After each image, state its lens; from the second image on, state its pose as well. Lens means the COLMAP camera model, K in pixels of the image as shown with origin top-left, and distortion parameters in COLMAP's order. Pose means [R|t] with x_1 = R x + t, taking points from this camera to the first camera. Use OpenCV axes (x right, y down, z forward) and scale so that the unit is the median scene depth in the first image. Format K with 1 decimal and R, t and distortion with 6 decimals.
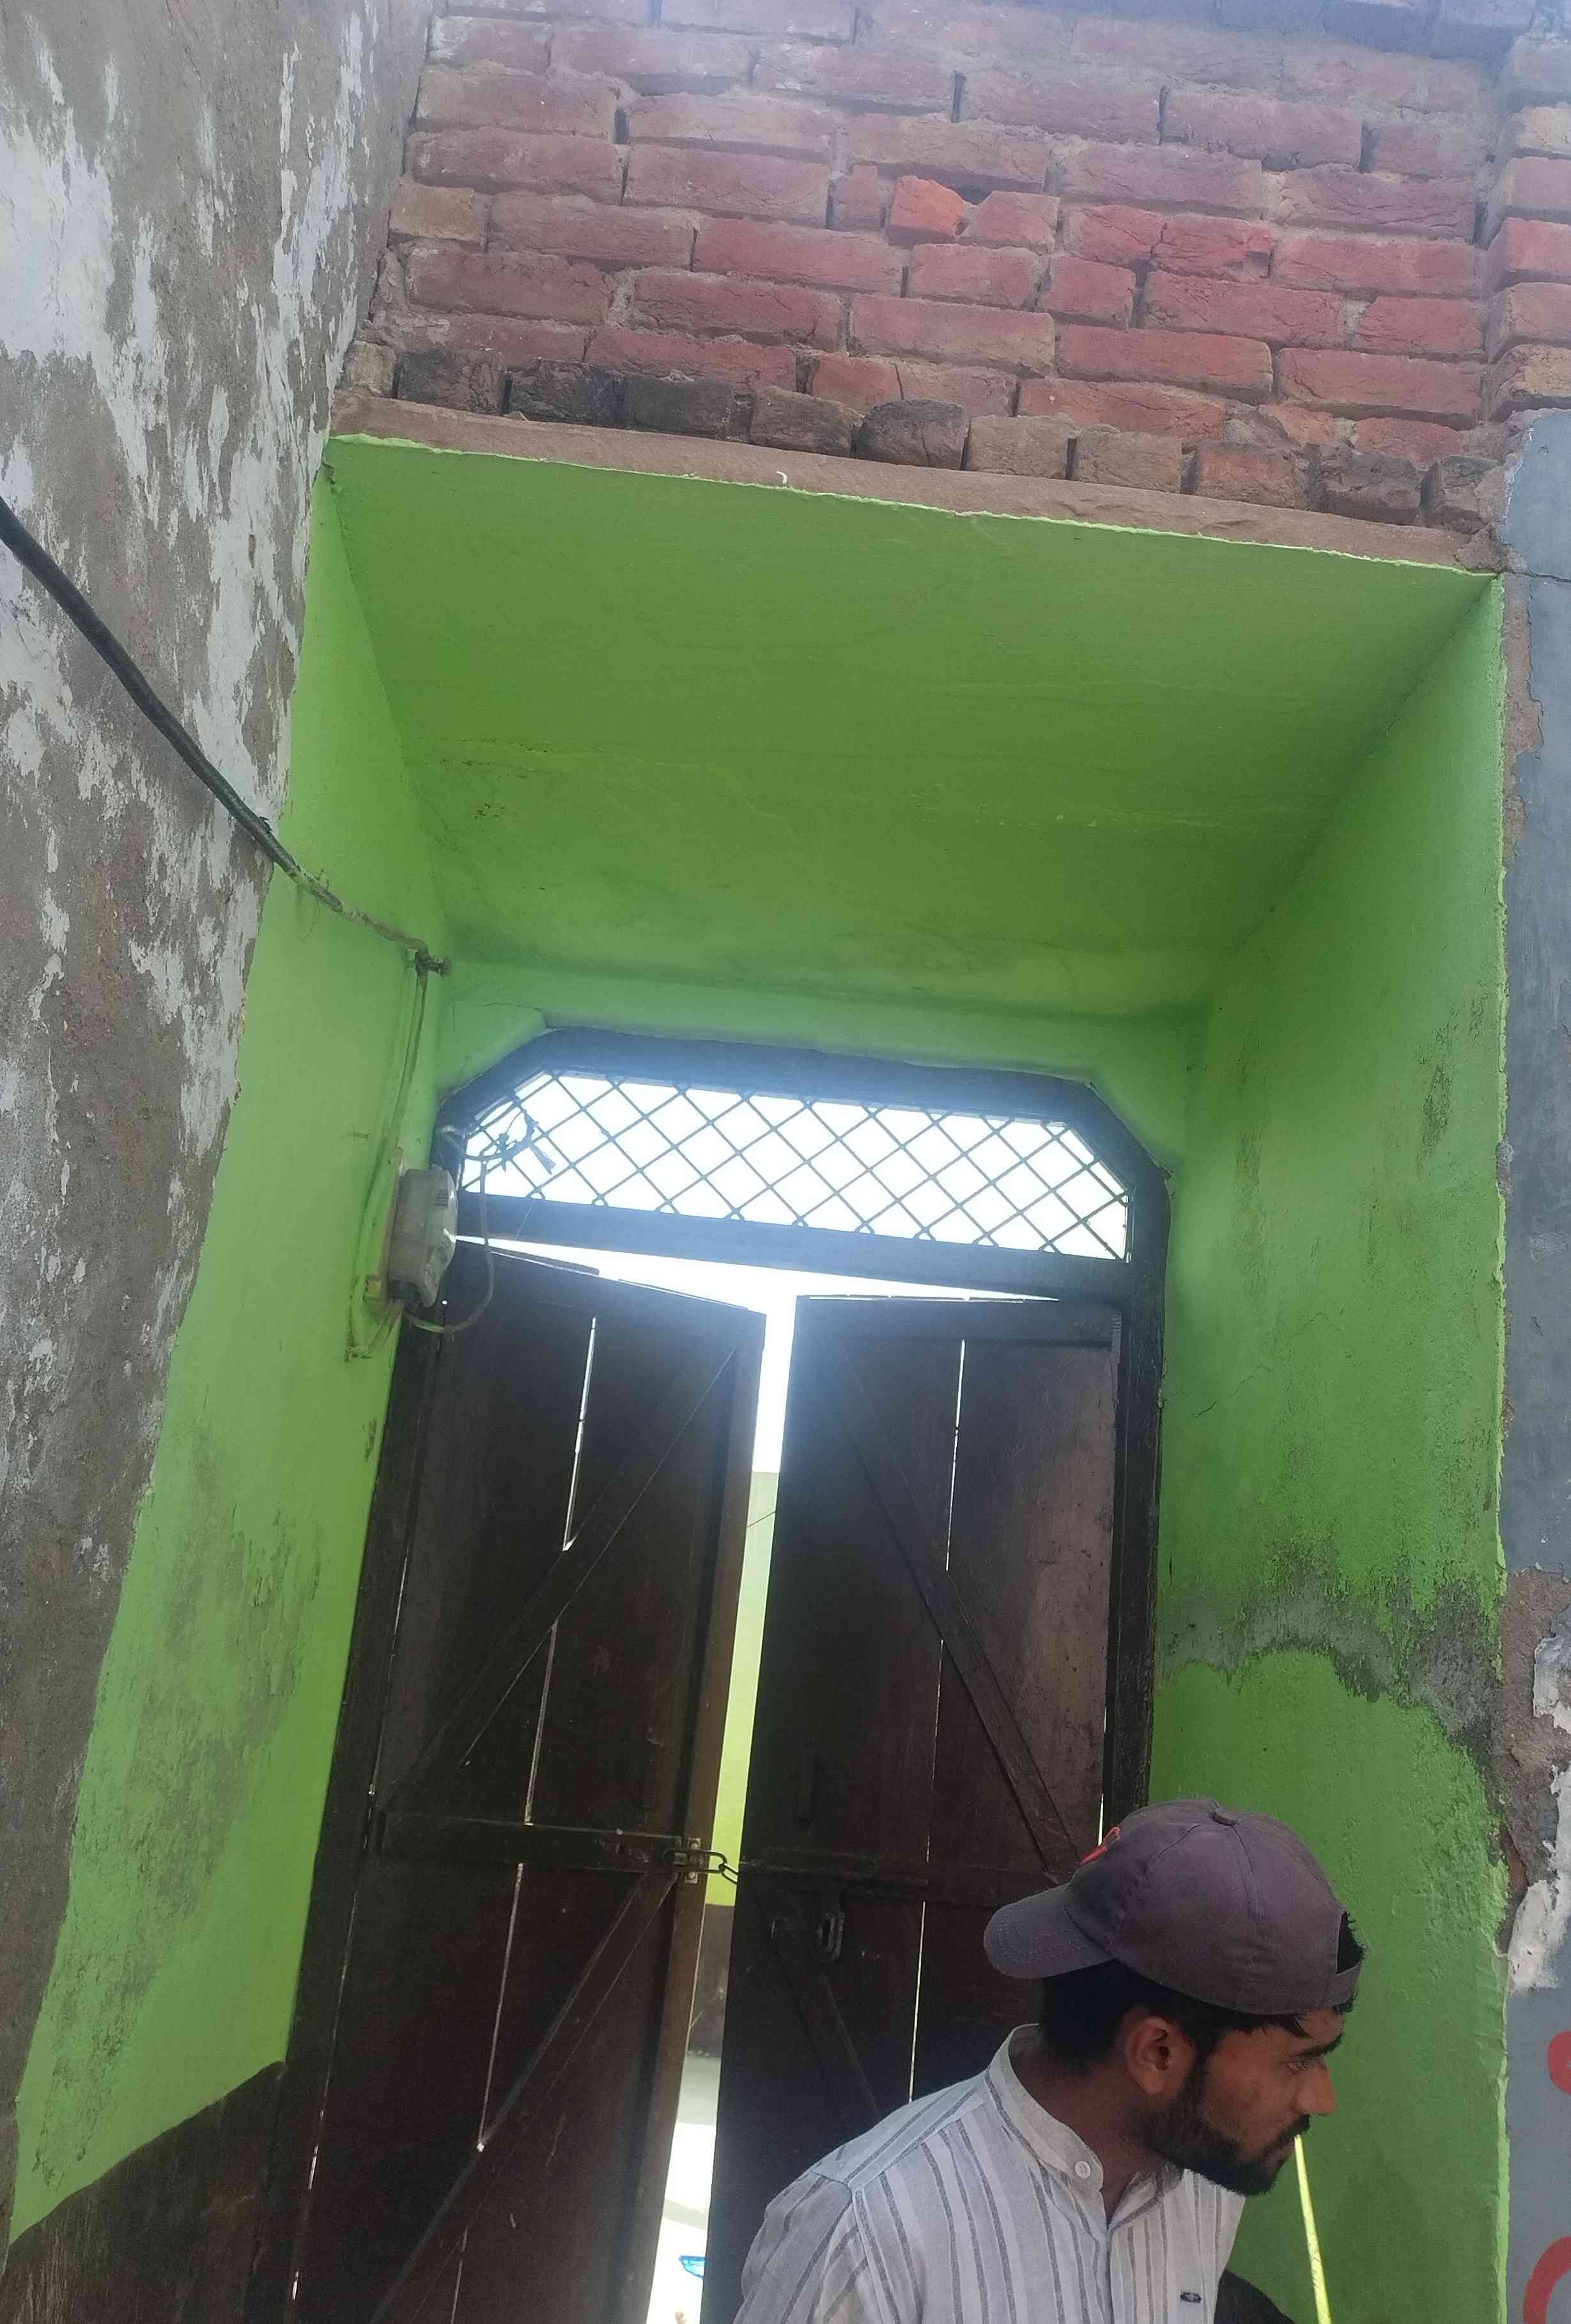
lens RADIAL K [[2581.8, 0, 785.5], [0, 2581.8, 1162.0], [0, 0, 1]] dist [0.120166, -0.323786]
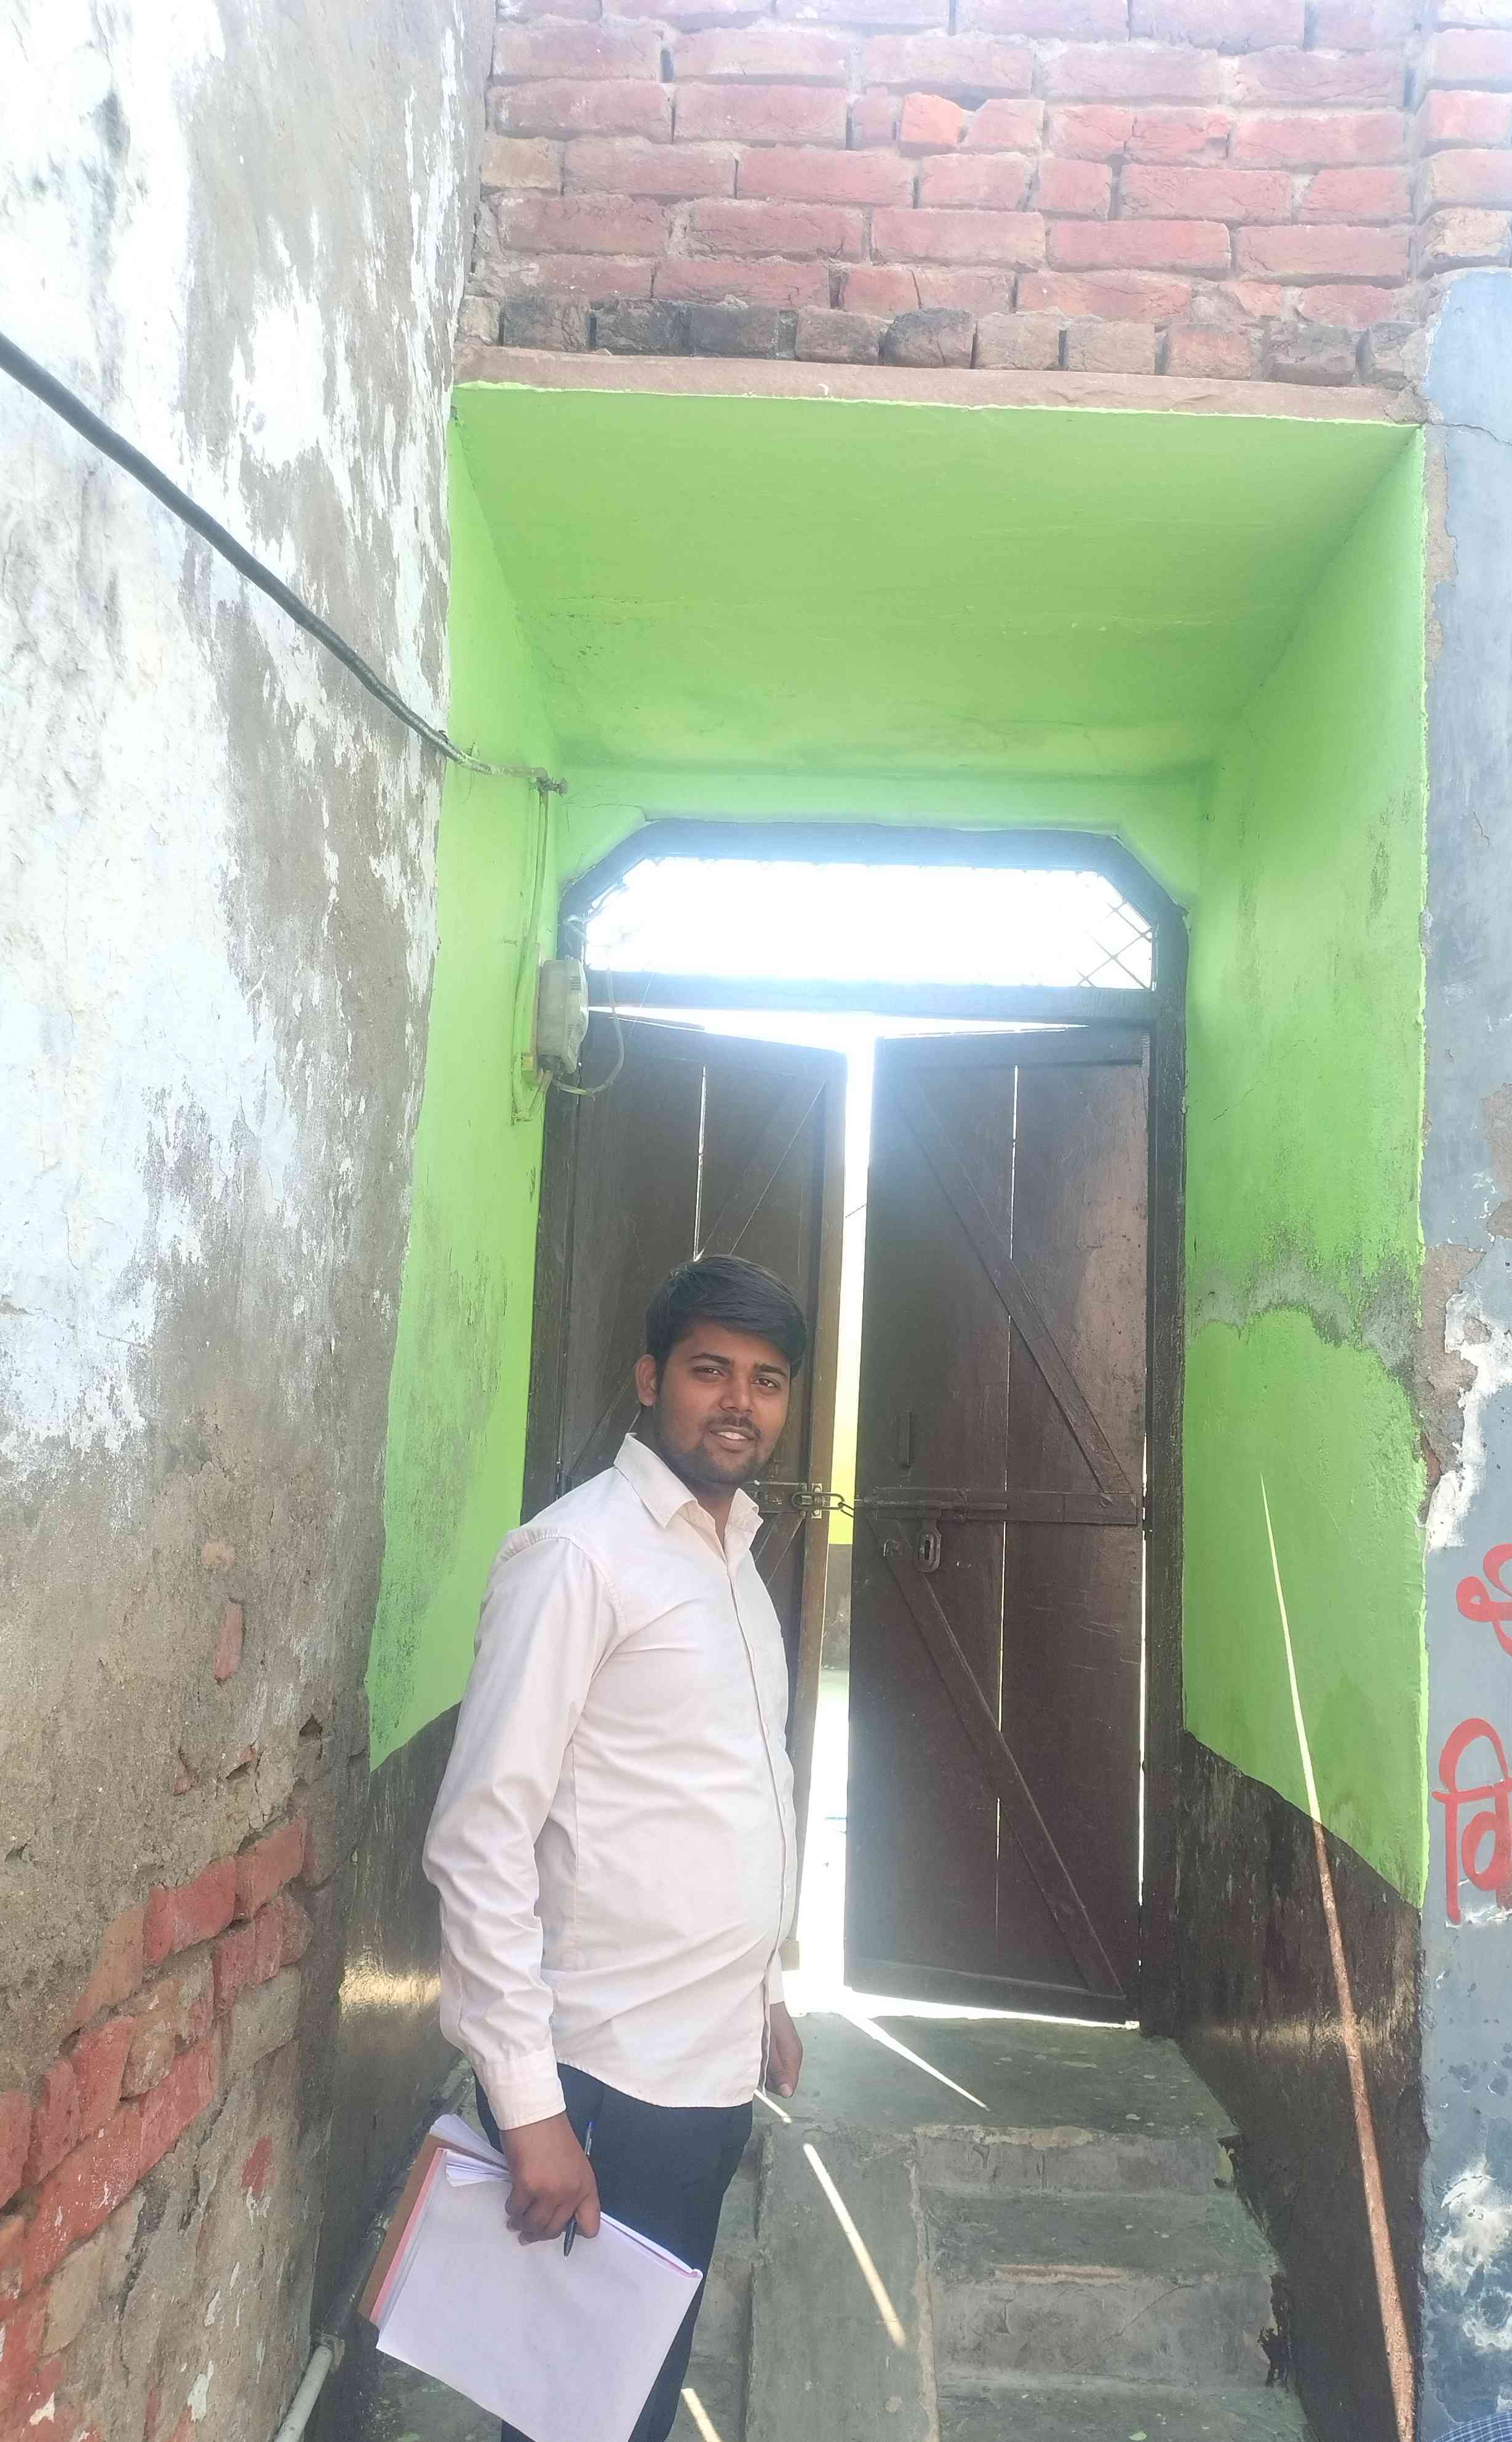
lens RADIAL K [[4104.4, 0, 756.0], [0, 4104.4, 1221.0], [0, 0, 1]] dist [0.004718, -0.090588]
pose [[0.997905, -0.059307, -0.025834, -0.006393], [0.062946, 0.982303, 0.176403, -0.217708], [0.014915, -0.177659, 0.983979, -0.937328]]
